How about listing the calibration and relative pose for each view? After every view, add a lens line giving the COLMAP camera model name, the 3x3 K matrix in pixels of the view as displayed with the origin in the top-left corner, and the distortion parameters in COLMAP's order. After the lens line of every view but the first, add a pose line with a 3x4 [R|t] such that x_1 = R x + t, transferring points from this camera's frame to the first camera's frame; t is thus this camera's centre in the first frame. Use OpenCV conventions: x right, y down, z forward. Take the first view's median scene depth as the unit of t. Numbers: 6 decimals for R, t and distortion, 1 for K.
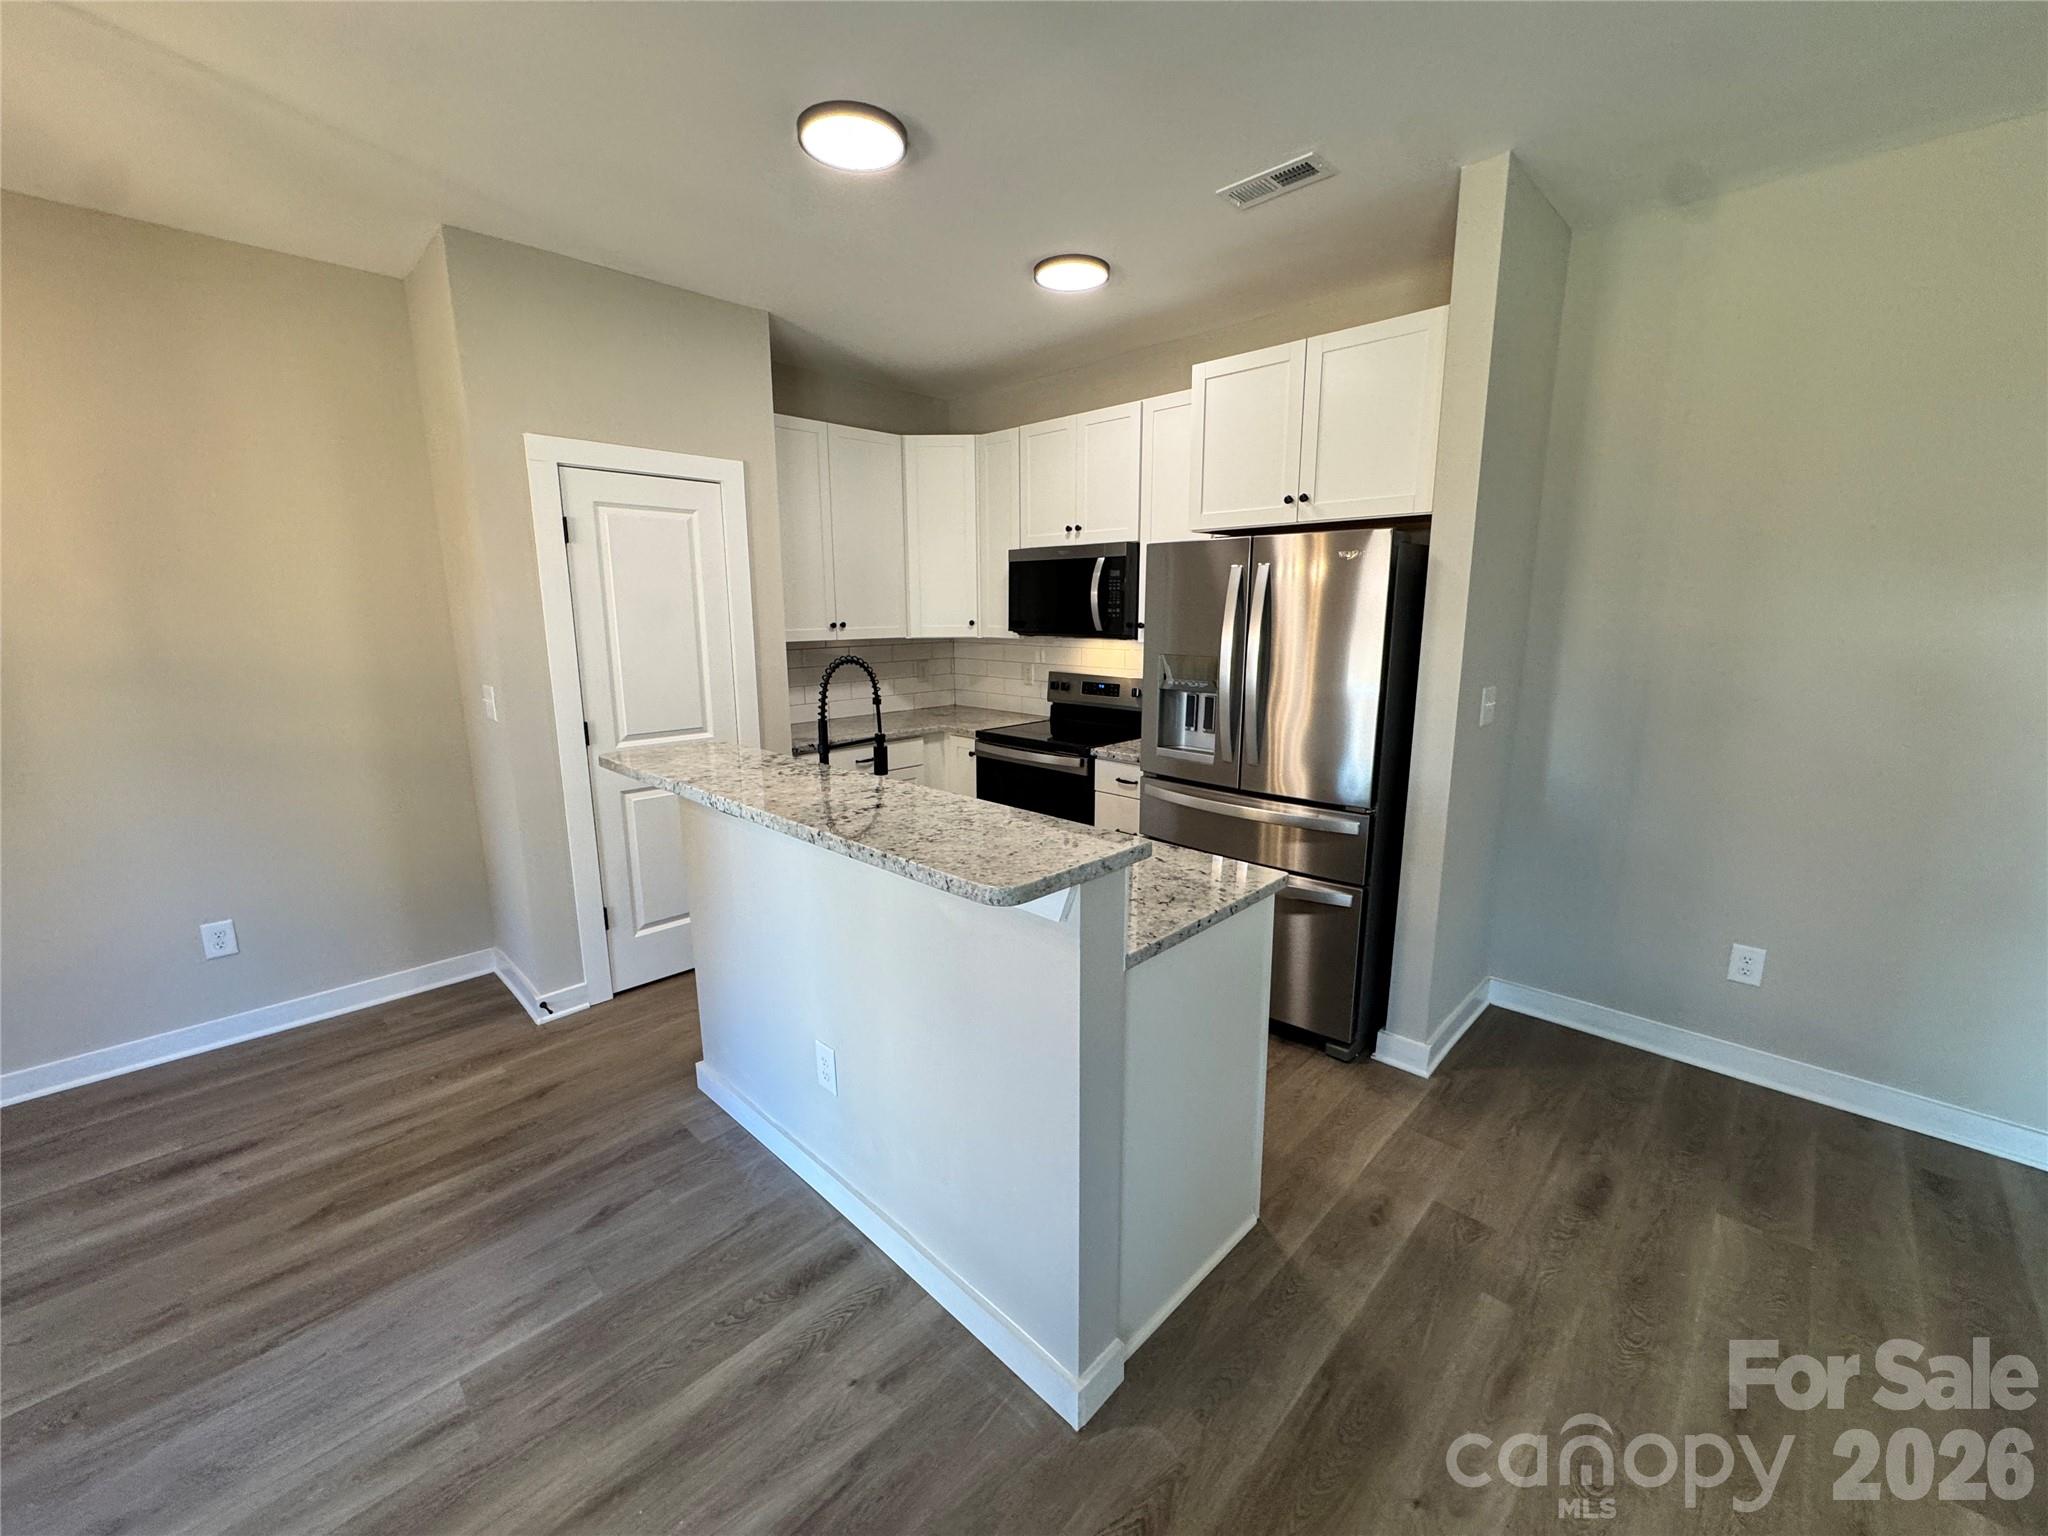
lens RADIAL K [[813.5, 0, 1028.0], [0, 813.5, 763.8], [0, 0, 1]] dist [-0.003178, 0.001175]
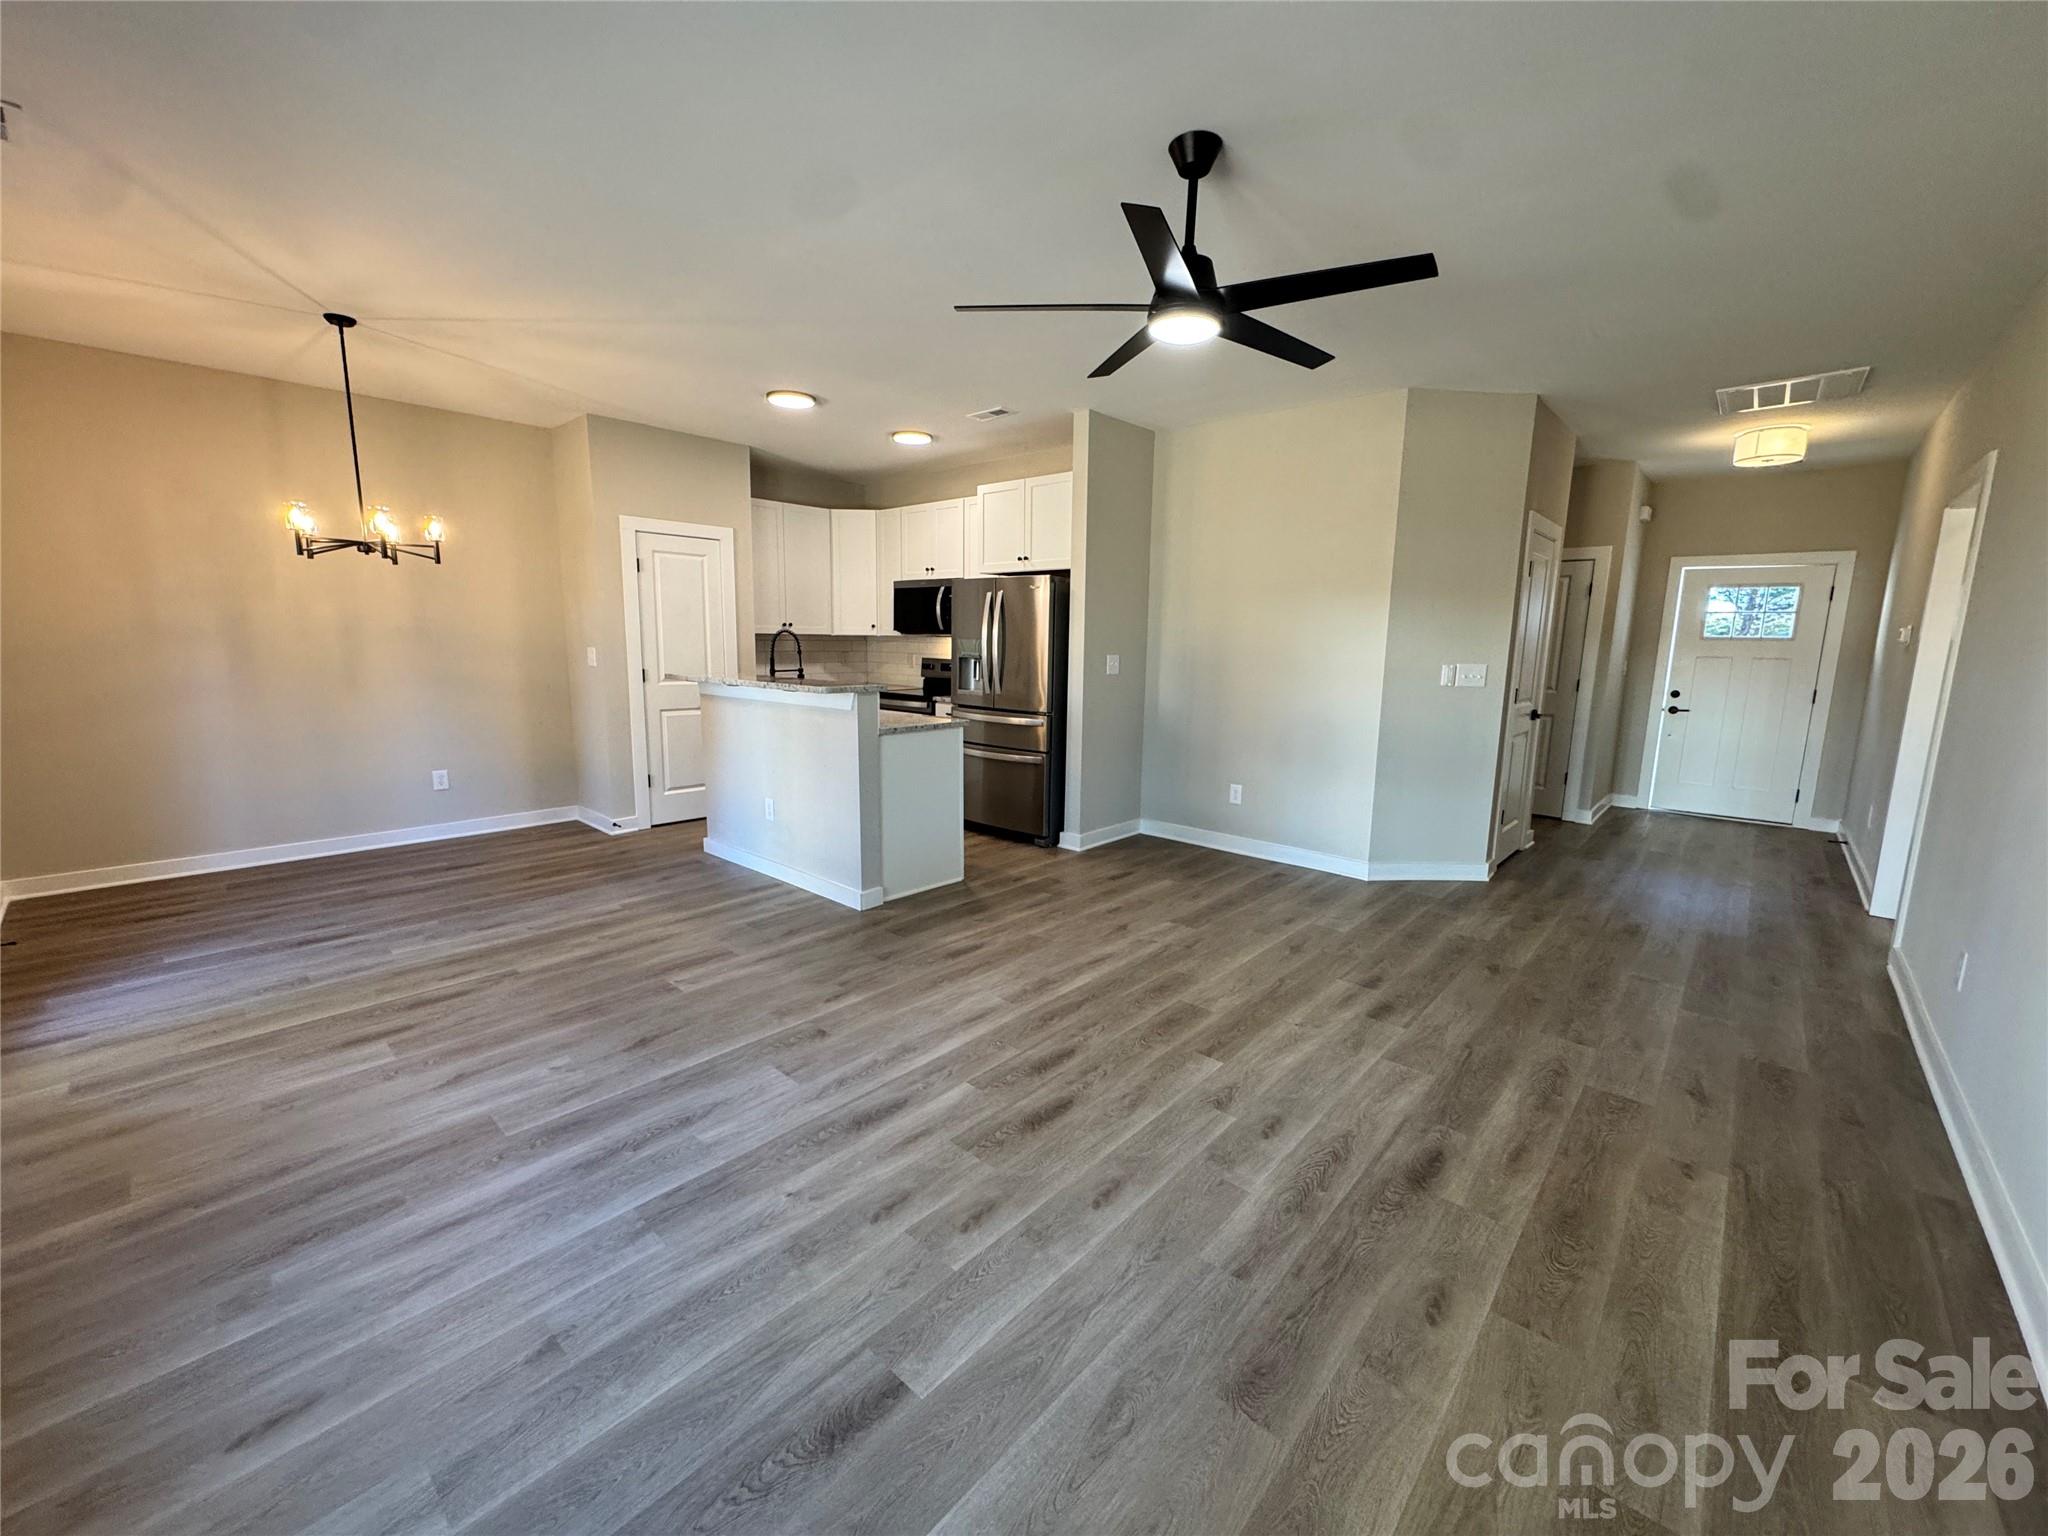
lens RADIAL K [[813.5, 0, 1027.1], [0, 813.5, 766.7], [0, 0, 1]] dist [-0.003178, 0.001175]
pose [[0.999072, 0.014234, 0.040664, 0.212294], [-0.012865, 0.999348, -0.033744, 0.188199], [-0.041117, 0.033190, 0.998603, -0.734608]]
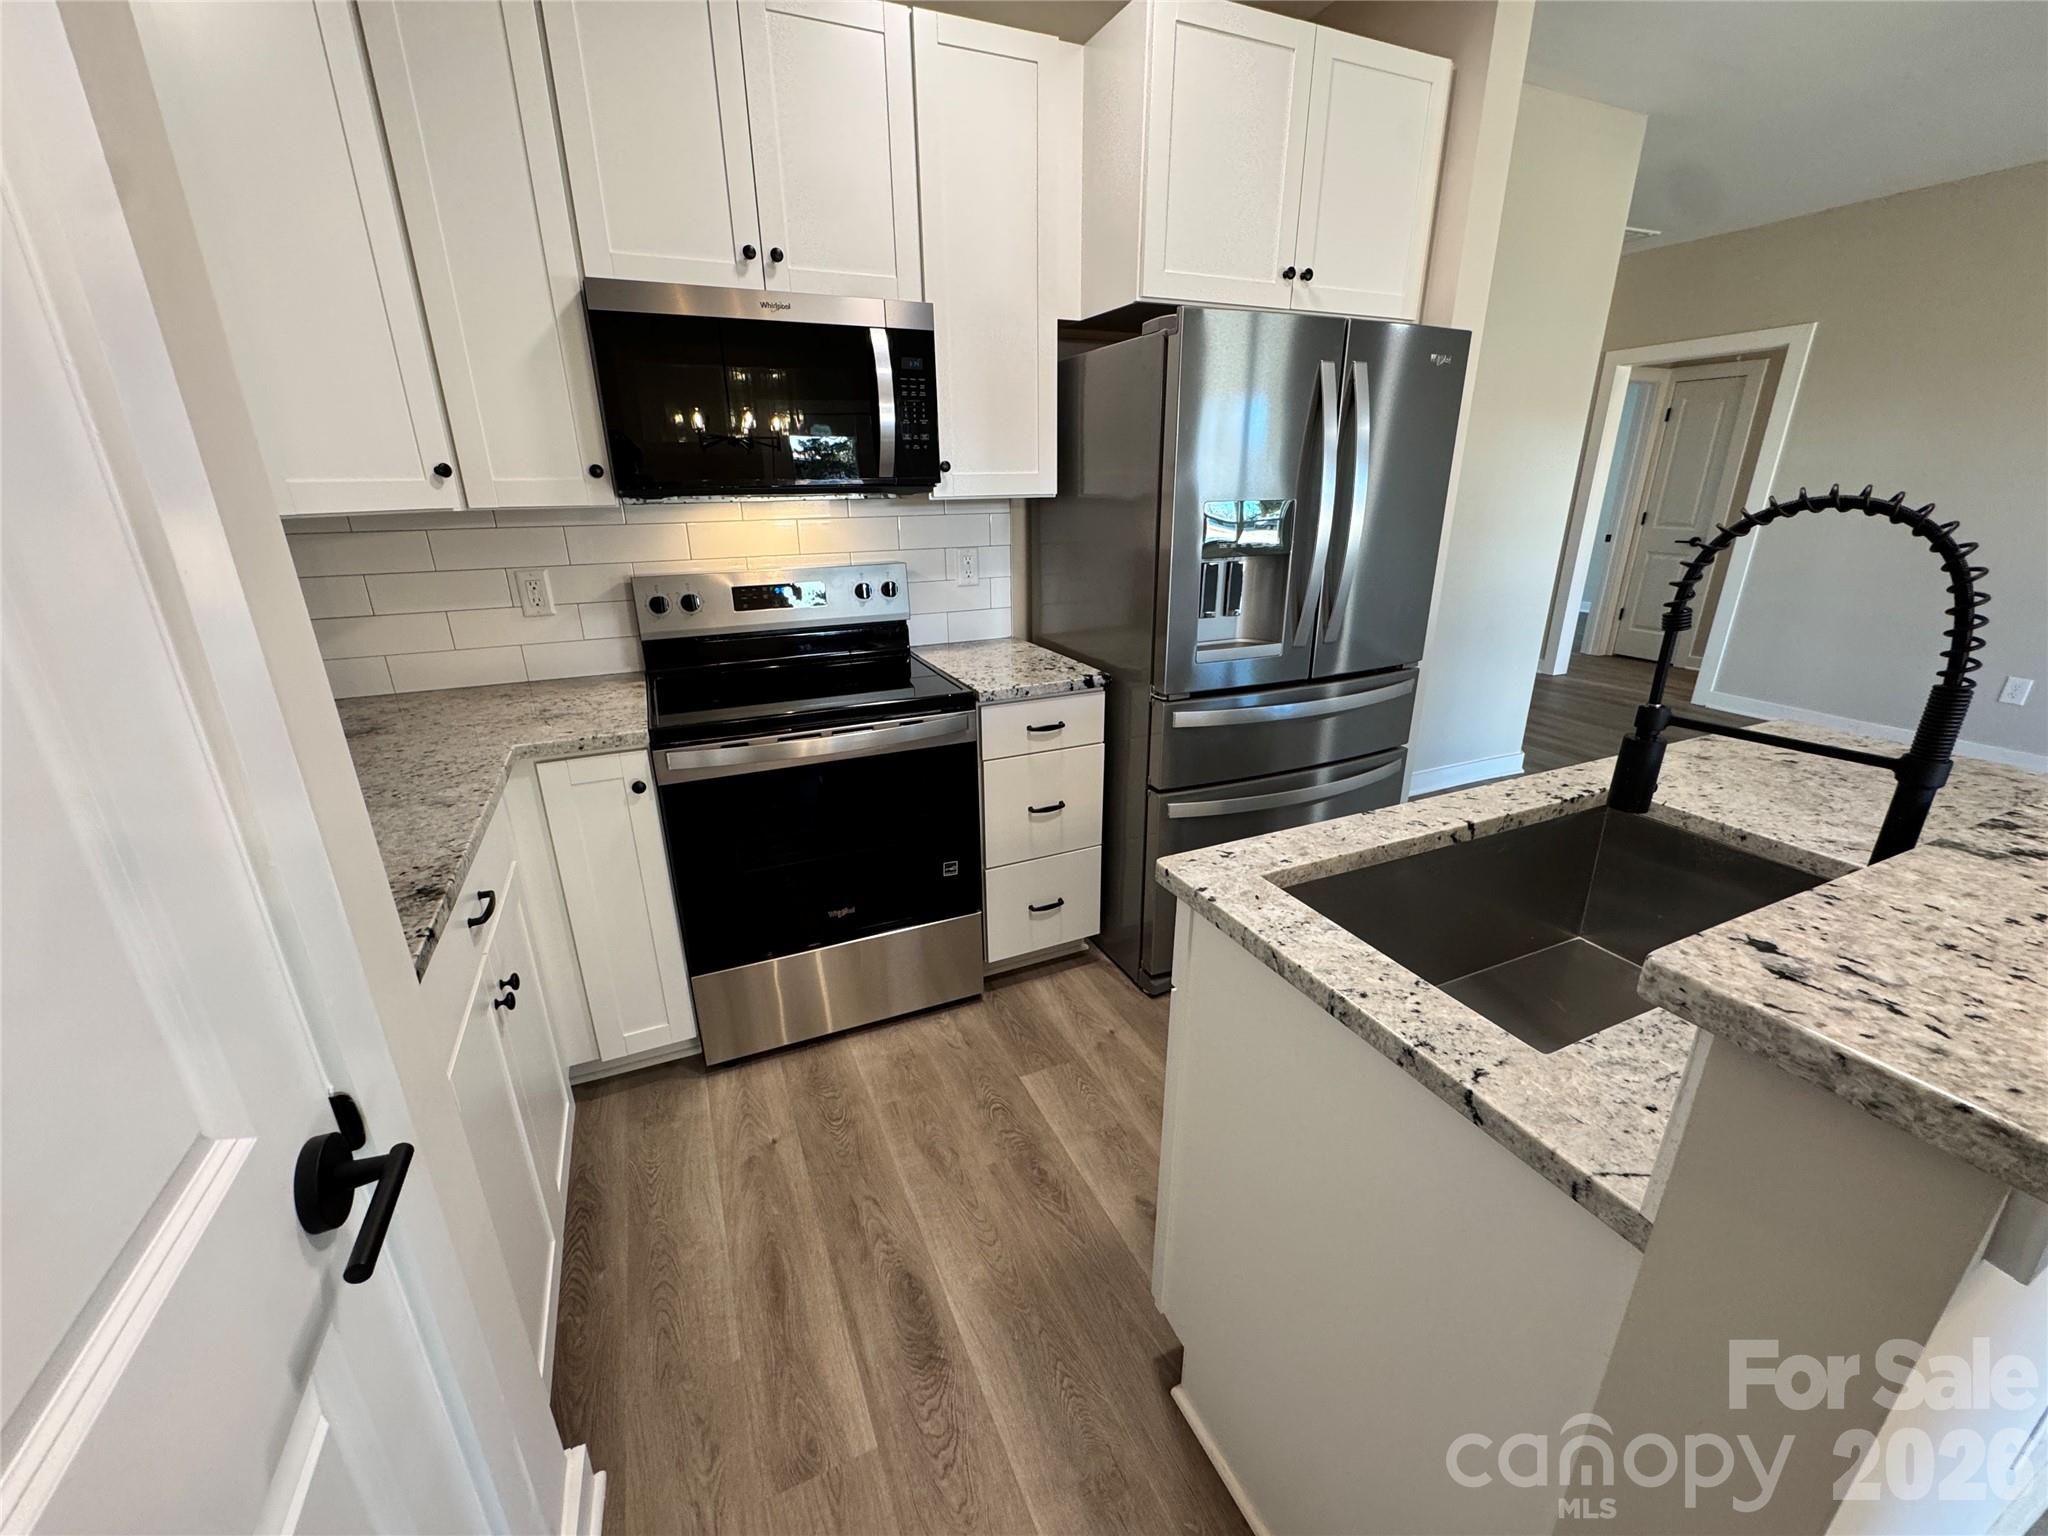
lens RADIAL K [[813.5, 0, 1013.8], [0, 813.5, 758.3], [0, 0, 1]] dist [-0.003178, 0.001175]
pose [[0.369222, -0.303815, 0.878278, -0.429320], [0.187748, 0.949953, 0.249680, -0.112687], [-0.910179, 0.072708, 0.407784, 0.766710]]
